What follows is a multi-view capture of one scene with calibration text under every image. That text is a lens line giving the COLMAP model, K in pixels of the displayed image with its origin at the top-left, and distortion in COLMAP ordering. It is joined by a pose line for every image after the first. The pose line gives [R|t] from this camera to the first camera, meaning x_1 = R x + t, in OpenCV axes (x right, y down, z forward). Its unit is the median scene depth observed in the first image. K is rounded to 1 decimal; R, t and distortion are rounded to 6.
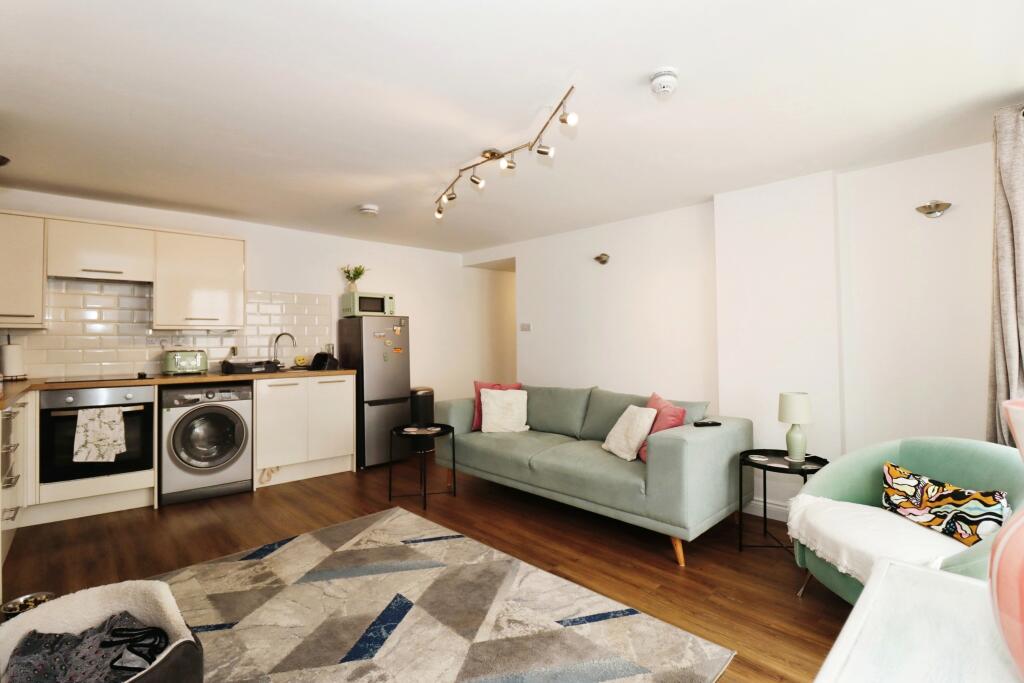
lens RADIAL K [[485.7, 0, 515.8], [0, 485.7, 333.8], [0, 0, 1]] dist [-0.017978, -0.000158]
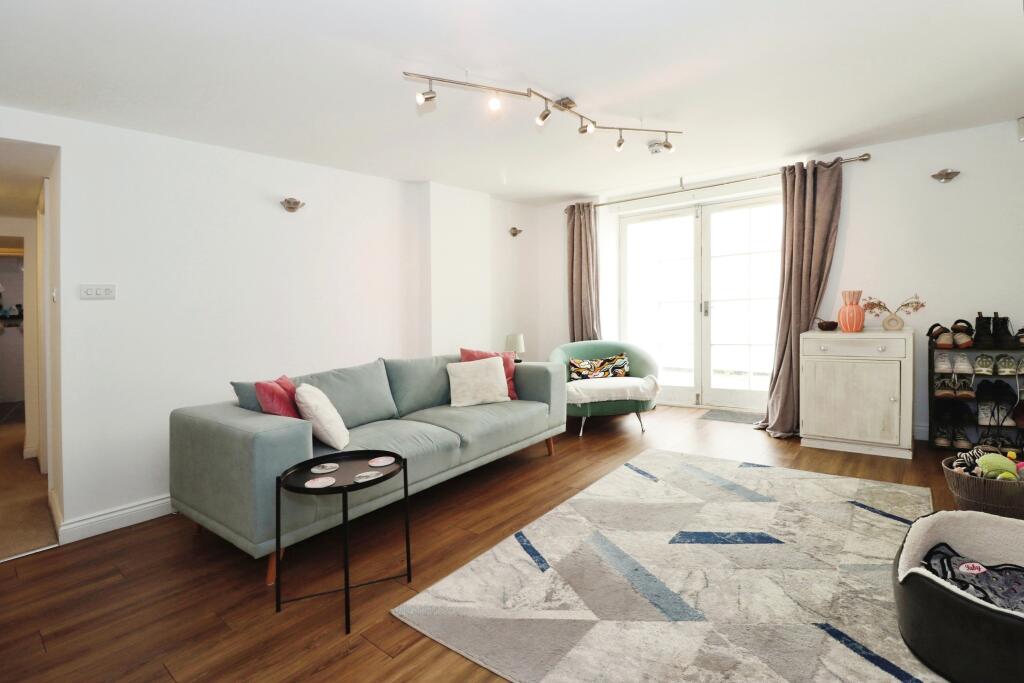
lens RADIAL K [[485.7, 0, 515.8], [0, 485.7, 333.8], [0, 0, 1]] dist [-0.017978, -0.000158]
pose [[-0.078968, -0.062573, 0.994911, -0.907715], [0.051381, 0.996446, 0.066747, 0.033658], [-0.995552, 0.056390, -0.075472, 1.065944]]
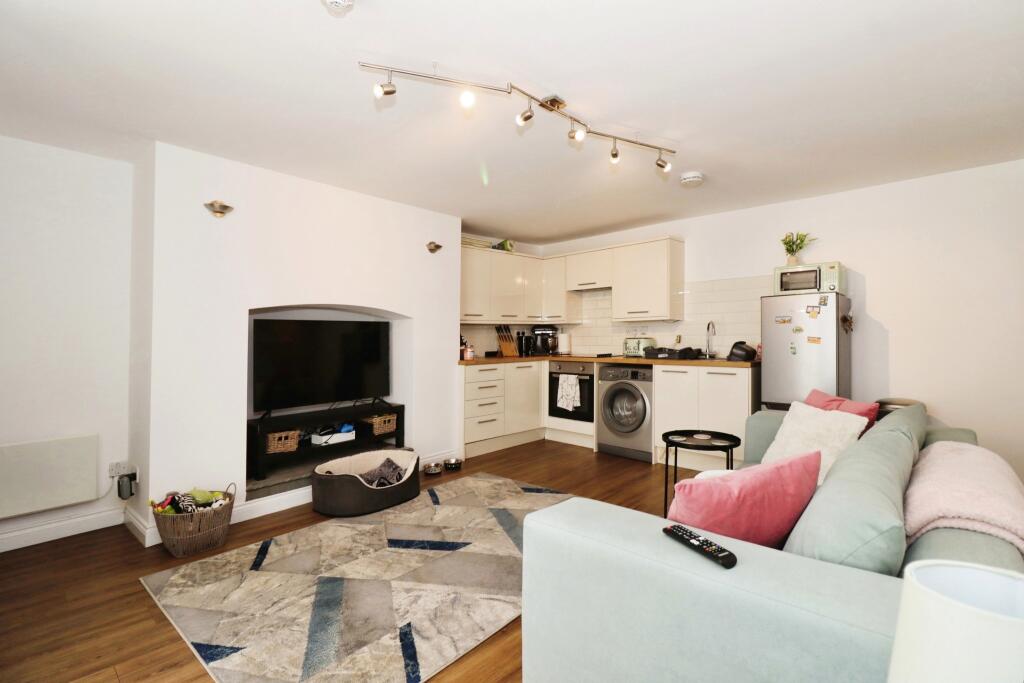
lens RADIAL K [[485.7, 0, 515.8], [0, 485.7, 333.8], [0, 0, 1]] dist [-0.017978, -0.000158]
pose [[0.037346, -0.003734, -0.999295, 0.741361], [0.023404, 0.999722, -0.002861, 0.026953], [0.999028, -0.023280, 0.037423, 0.846101]]
